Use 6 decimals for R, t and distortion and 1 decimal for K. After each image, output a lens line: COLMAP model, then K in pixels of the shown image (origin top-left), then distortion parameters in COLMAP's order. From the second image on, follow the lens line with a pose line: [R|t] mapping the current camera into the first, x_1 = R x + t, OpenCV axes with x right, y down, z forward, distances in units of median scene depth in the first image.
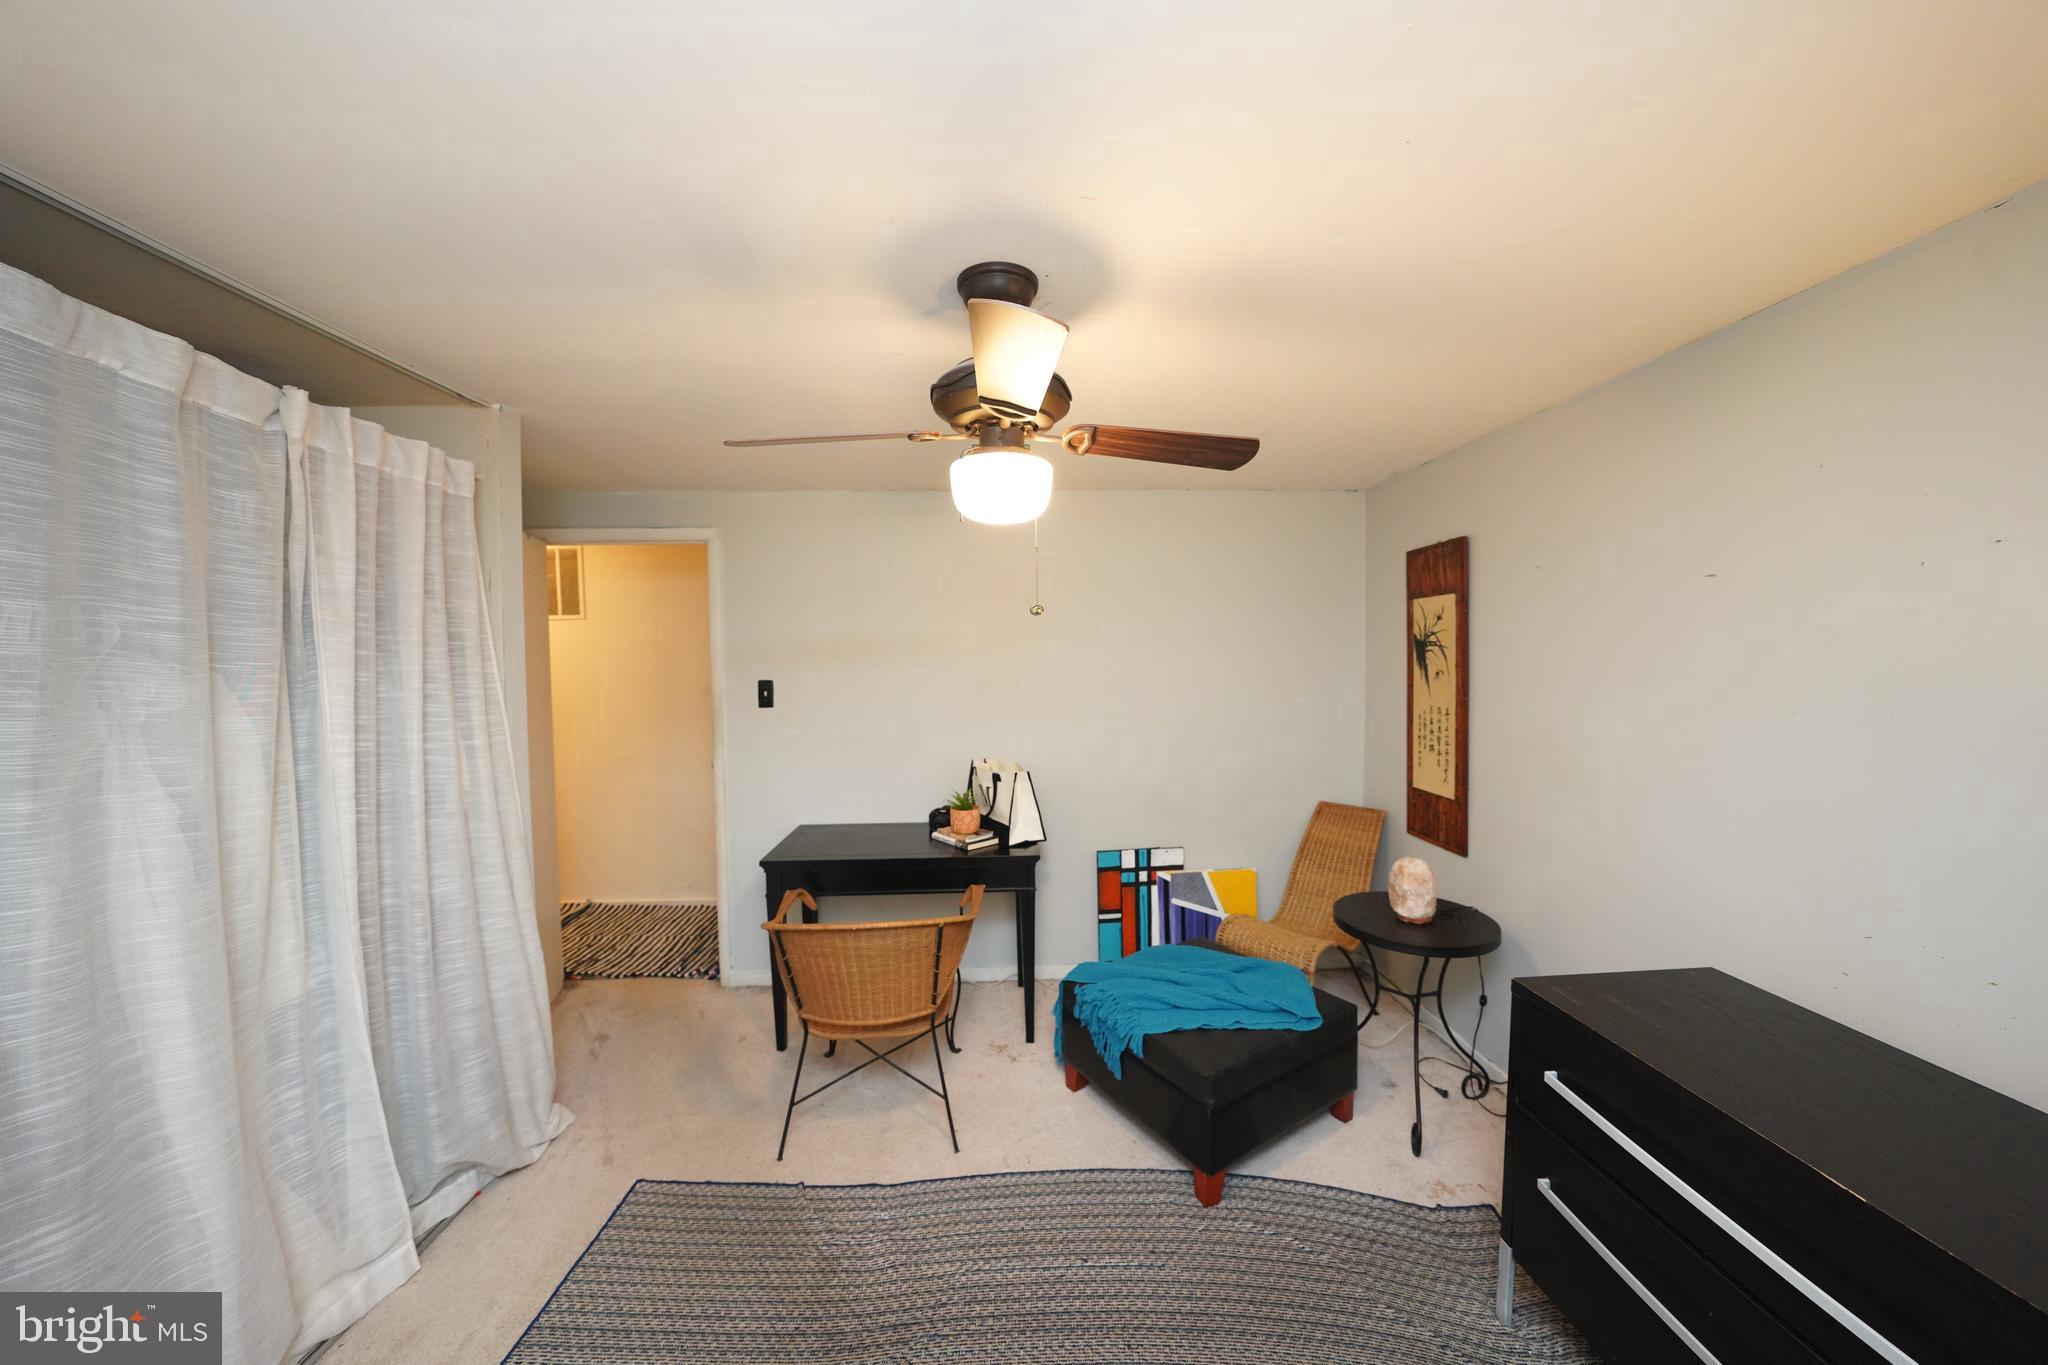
lens RADIAL K [[706.6, 0, 1031.4], [0, 706.6, 684.2], [0, 0, 1]] dist [-0.029885, 0.006439]
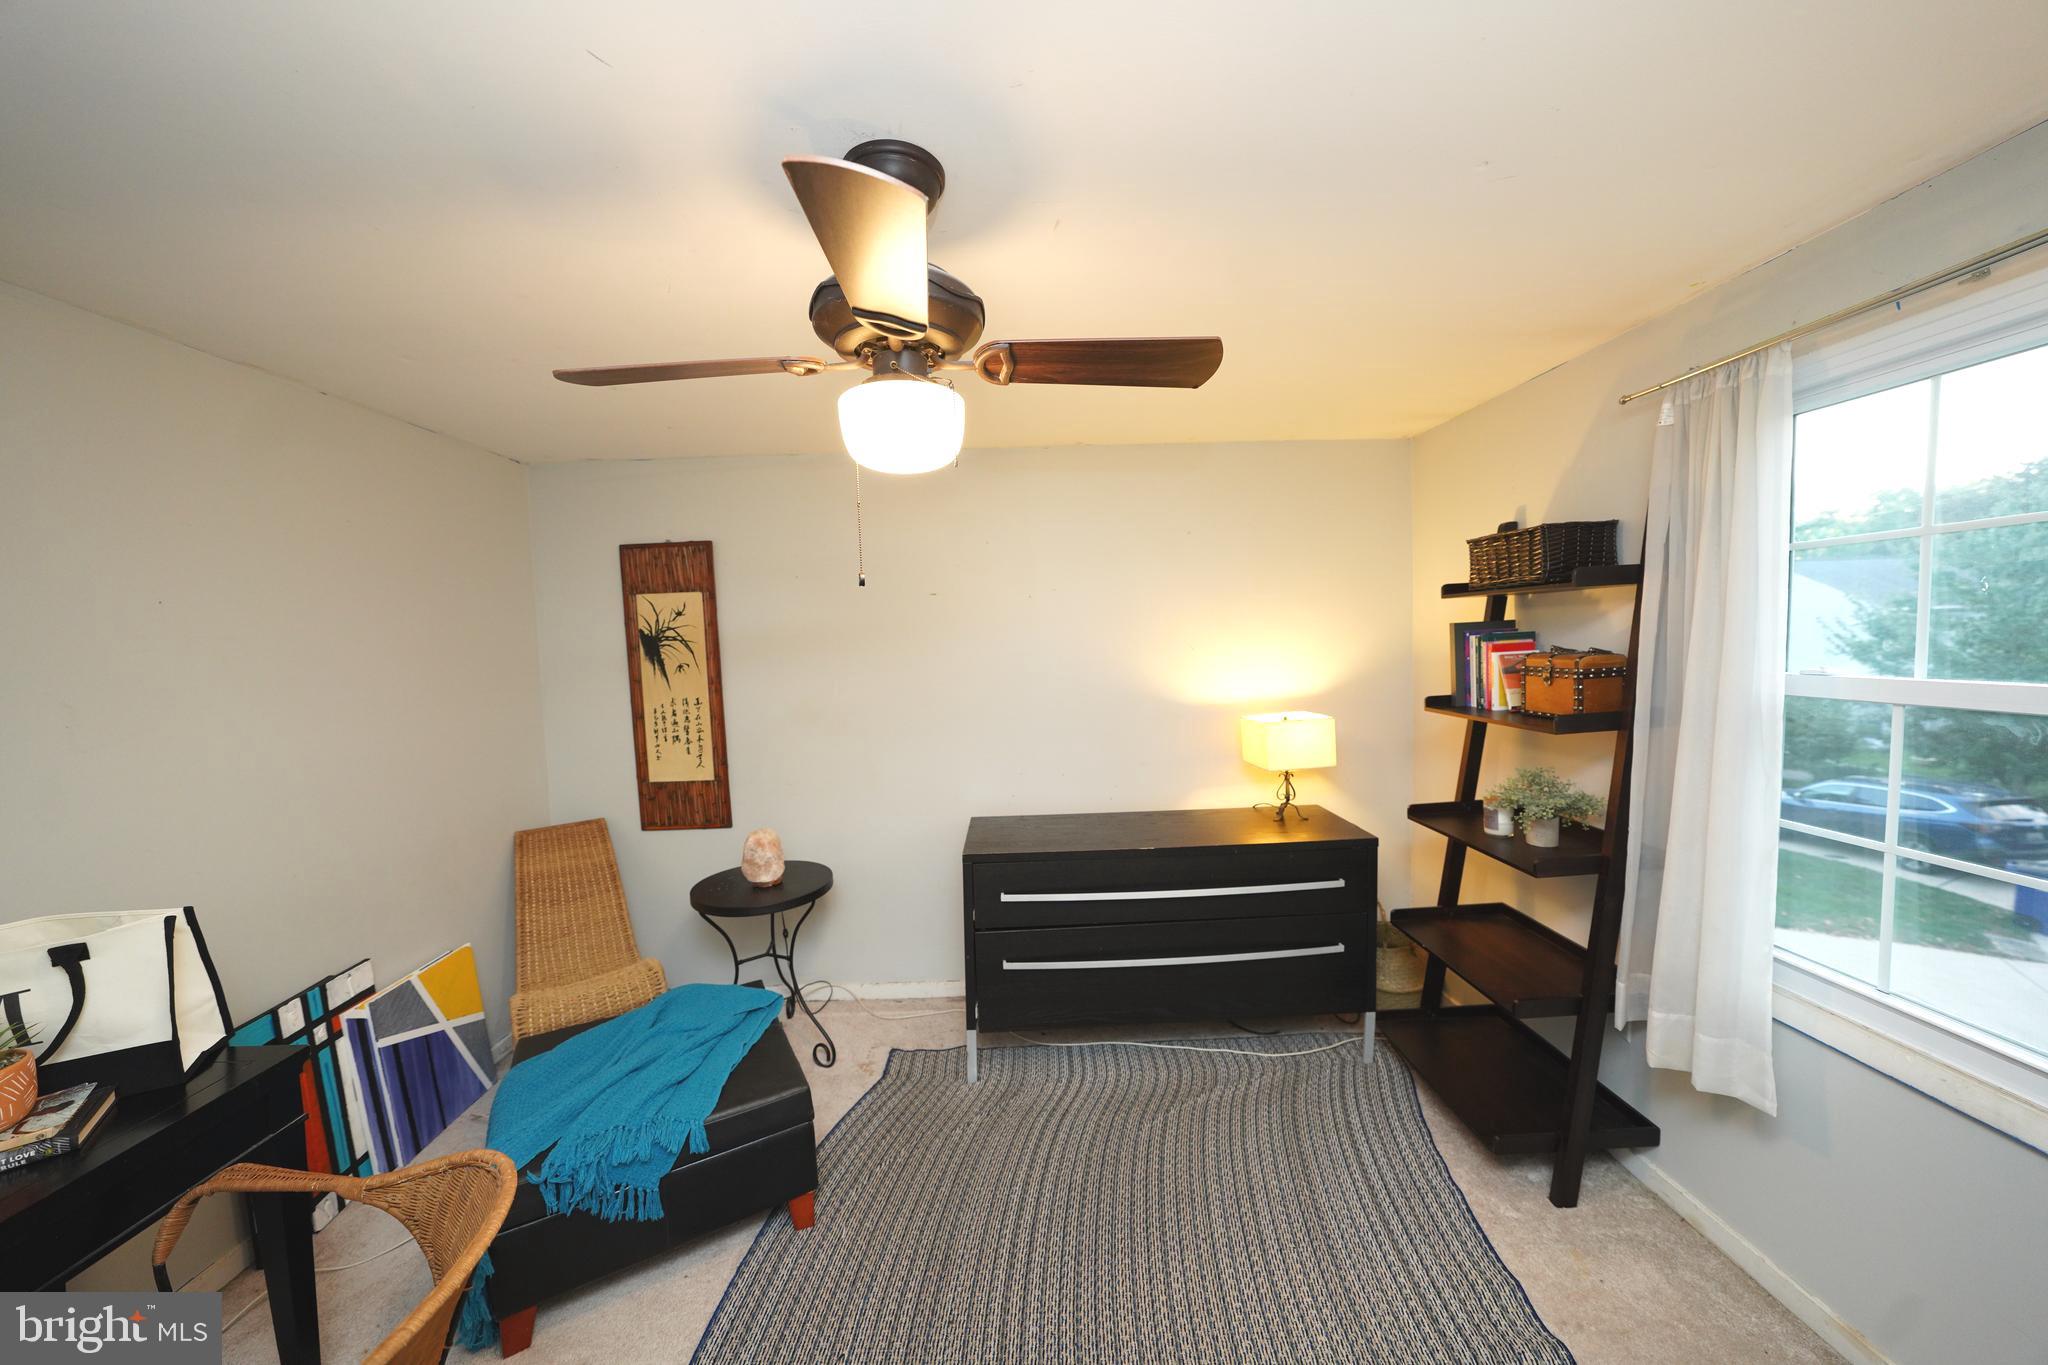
lens RADIAL K [[706.6, 0, 1027.1], [0, 706.6, 687.6], [0, 0, 1]] dist [-0.029885, 0.006439]
pose [[0.029155, -0.058296, 0.997874, -0.453554], [0.071532, 0.995860, 0.056088, -0.005753], [-0.997012, 0.069745, 0.033204, 0.444873]]
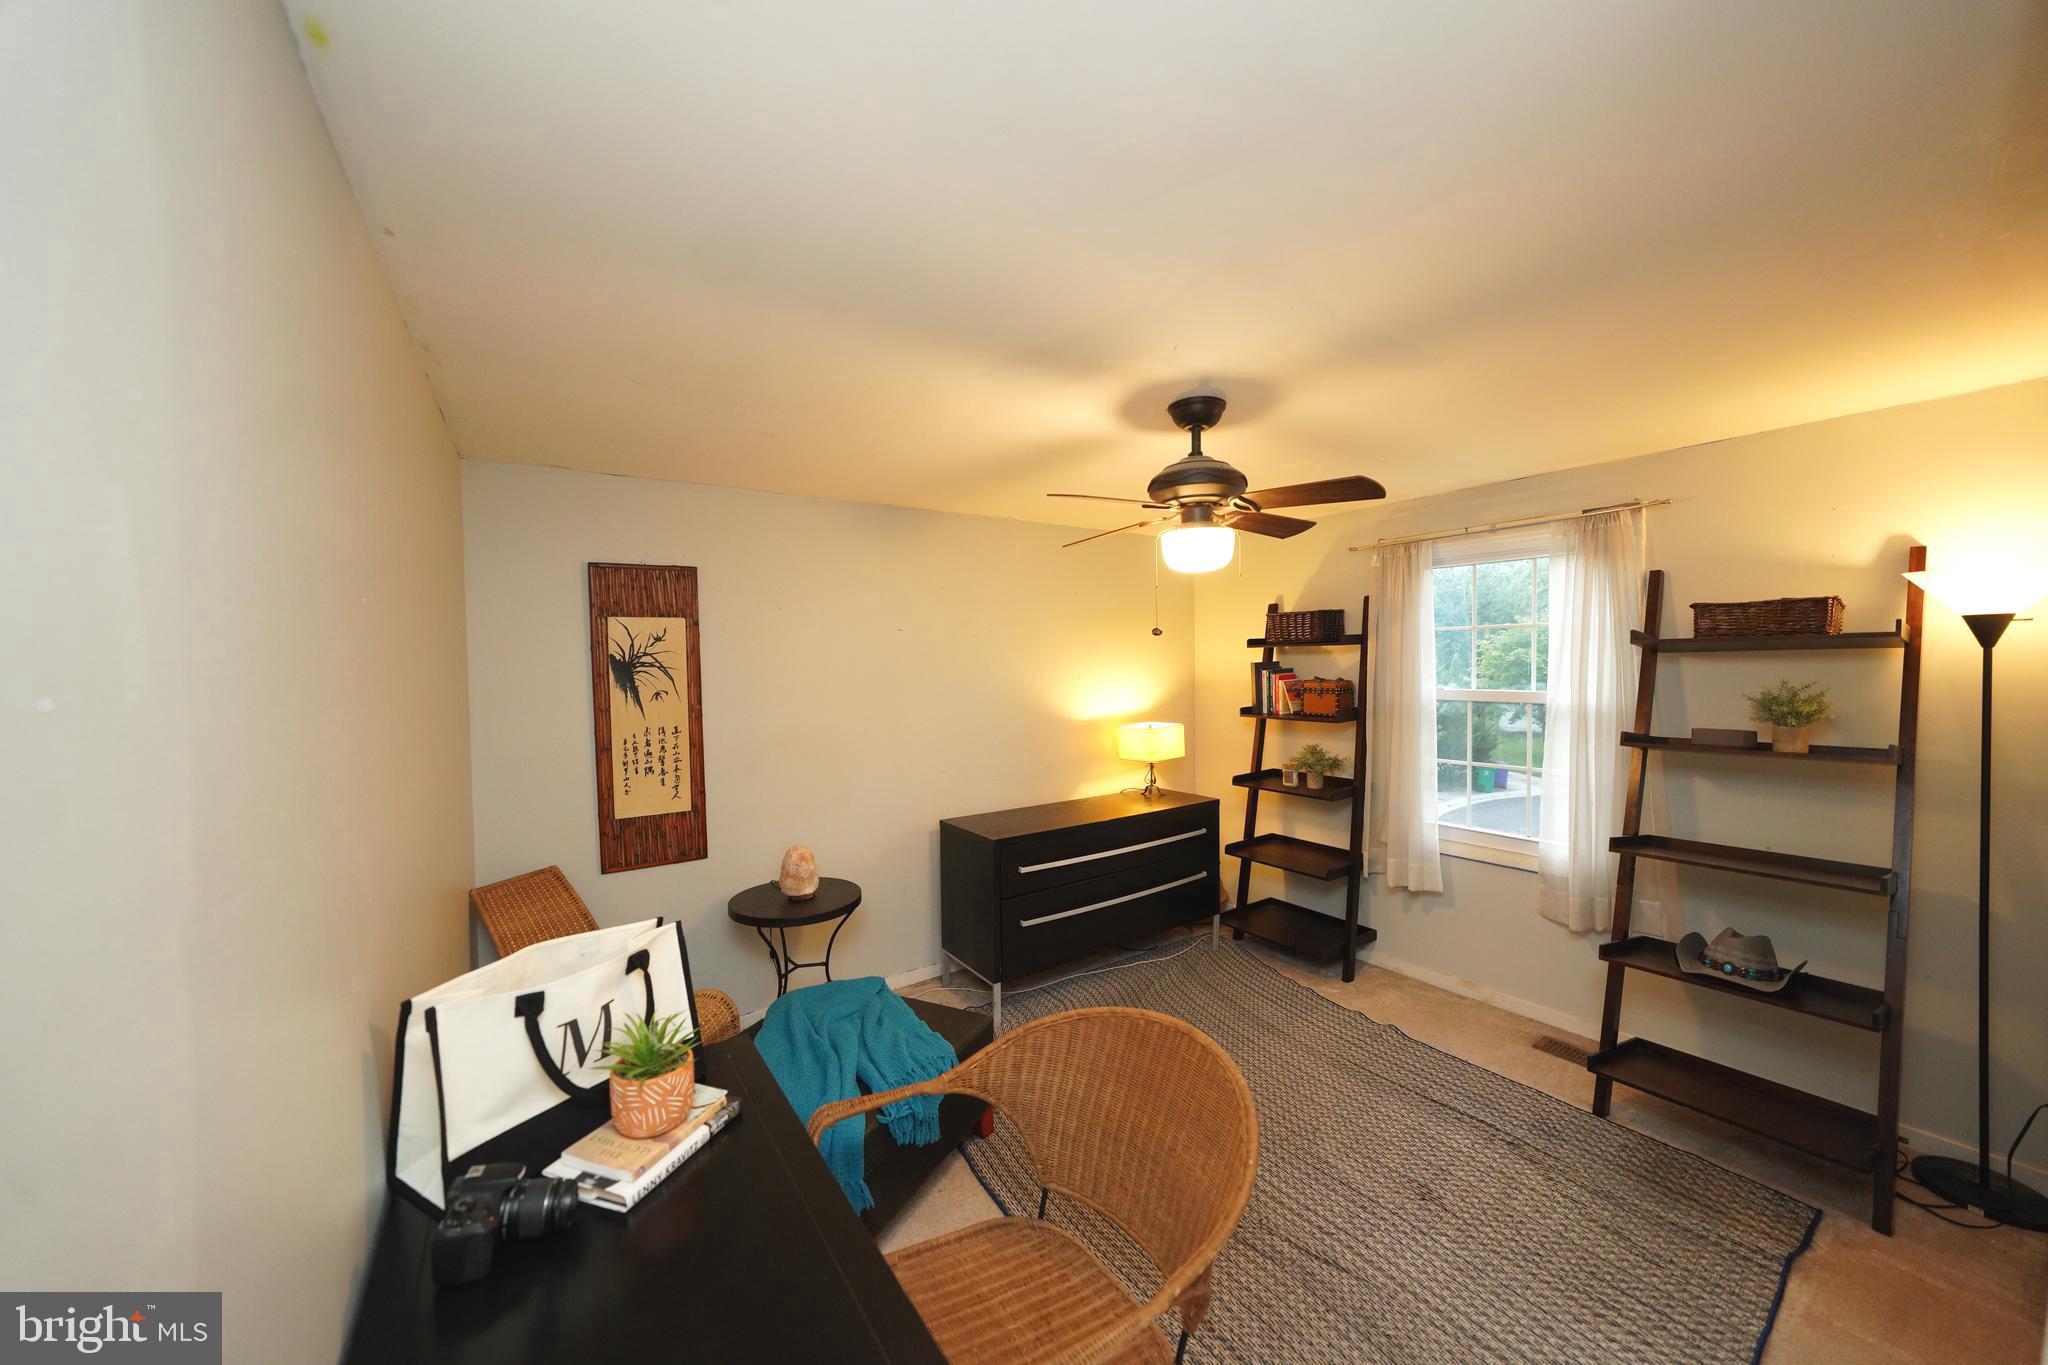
lens RADIAL K [[731.4, 0, 1028.8], [0, 731.4, 690.6], [0, 0, 1]] dist [-0.008563, -0.000048]
pose [[-0.529777, -0.012153, 0.848050, -0.587839], [0.057407, 0.997090, 0.050151, -0.041945], [-0.846192, 0.075253, -0.527538, 1.092511]]
